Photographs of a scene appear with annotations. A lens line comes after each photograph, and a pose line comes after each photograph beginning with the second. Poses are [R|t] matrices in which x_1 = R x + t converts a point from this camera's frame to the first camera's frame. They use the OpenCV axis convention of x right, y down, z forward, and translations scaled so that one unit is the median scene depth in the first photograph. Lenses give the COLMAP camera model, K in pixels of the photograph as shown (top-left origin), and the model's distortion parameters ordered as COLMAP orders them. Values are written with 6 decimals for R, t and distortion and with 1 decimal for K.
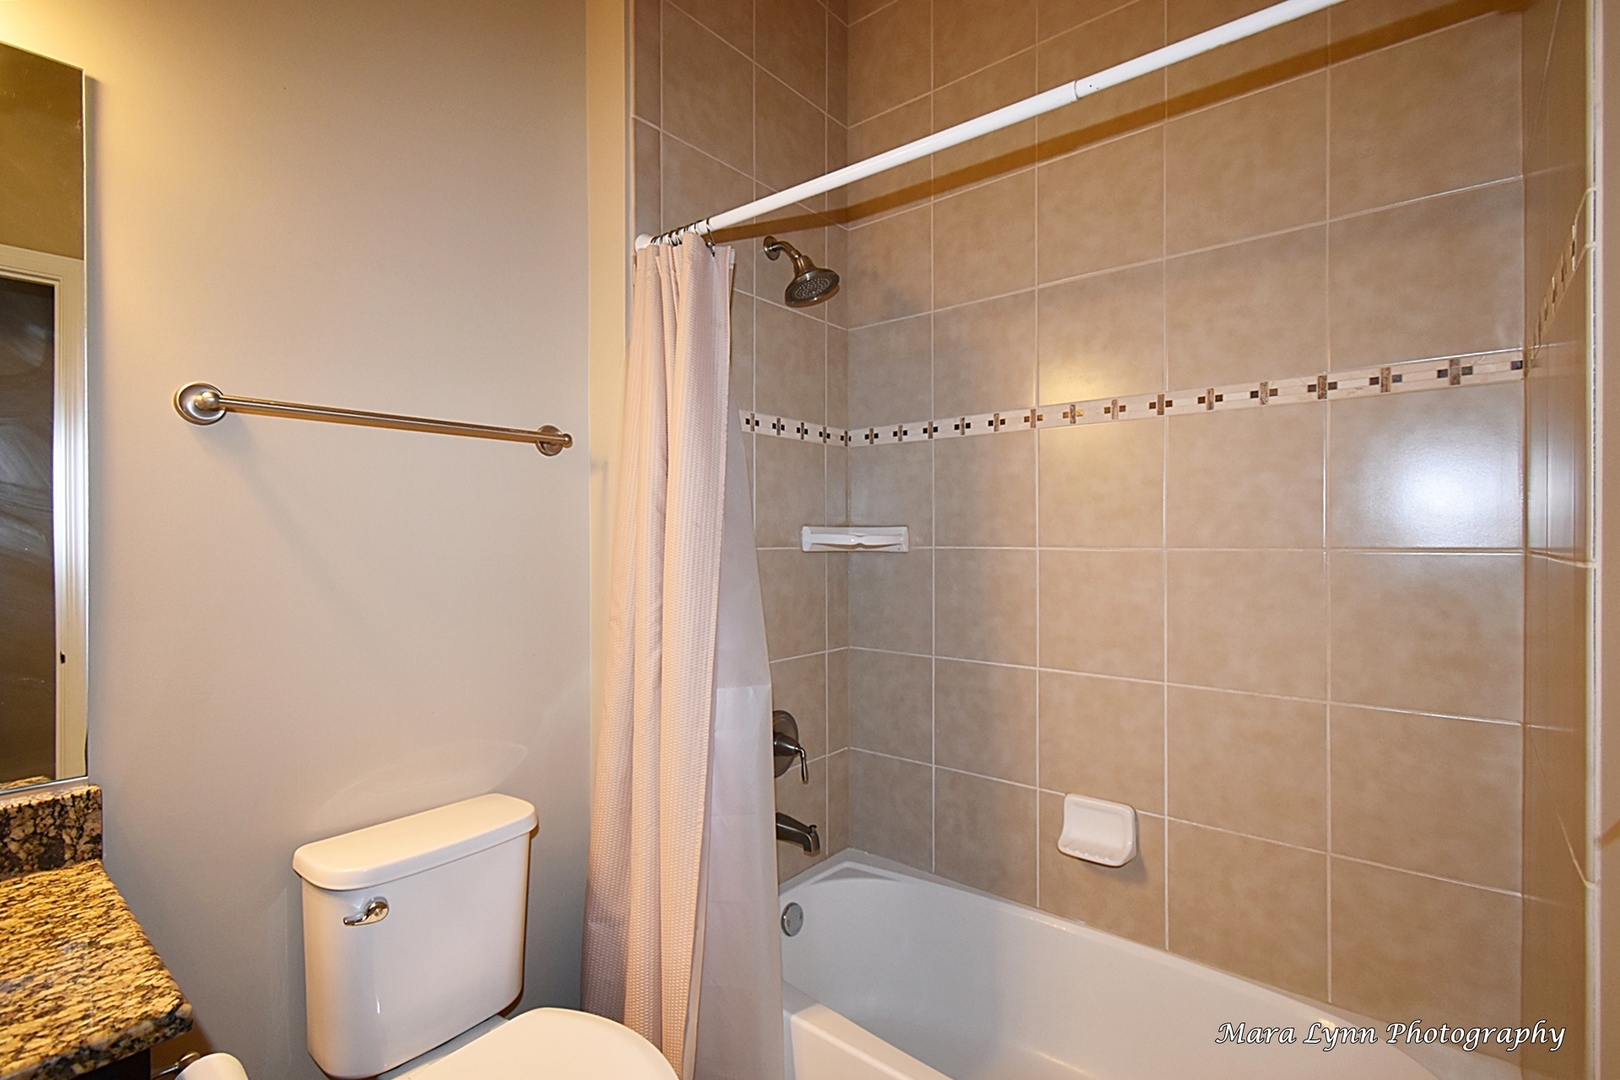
lens RADIAL K [[716.1, 0, 814.2], [0, 716.1, 540.6], [0, 0, 1]] dist [0.005148, -0.004037]
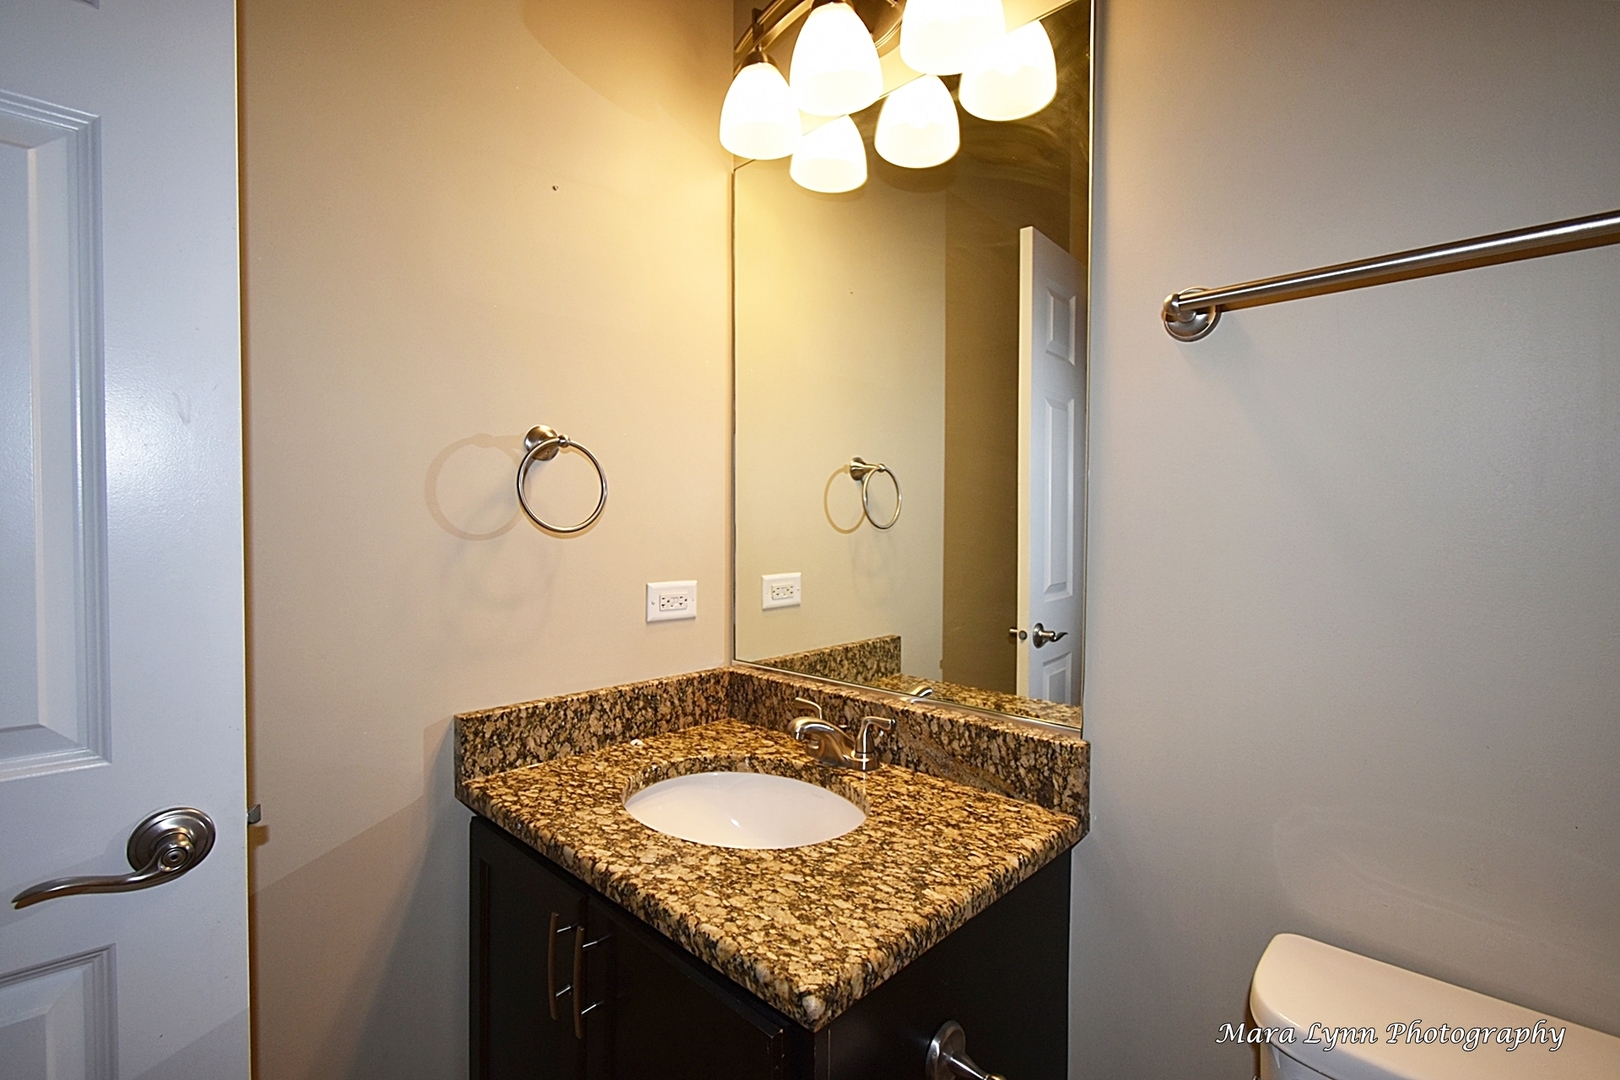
lens RADIAL K [[716.1, 0, 814.2], [0, 716.1, 540.6], [0, 0, 1]] dist [0.005148, -0.004037]
pose [[-0.080392, 0.016423, -0.996628, -0.022359], [-0.002211, 0.999859, 0.016654, 0.061834], [0.996761, 0.003543, -0.080345, 0.774374]]
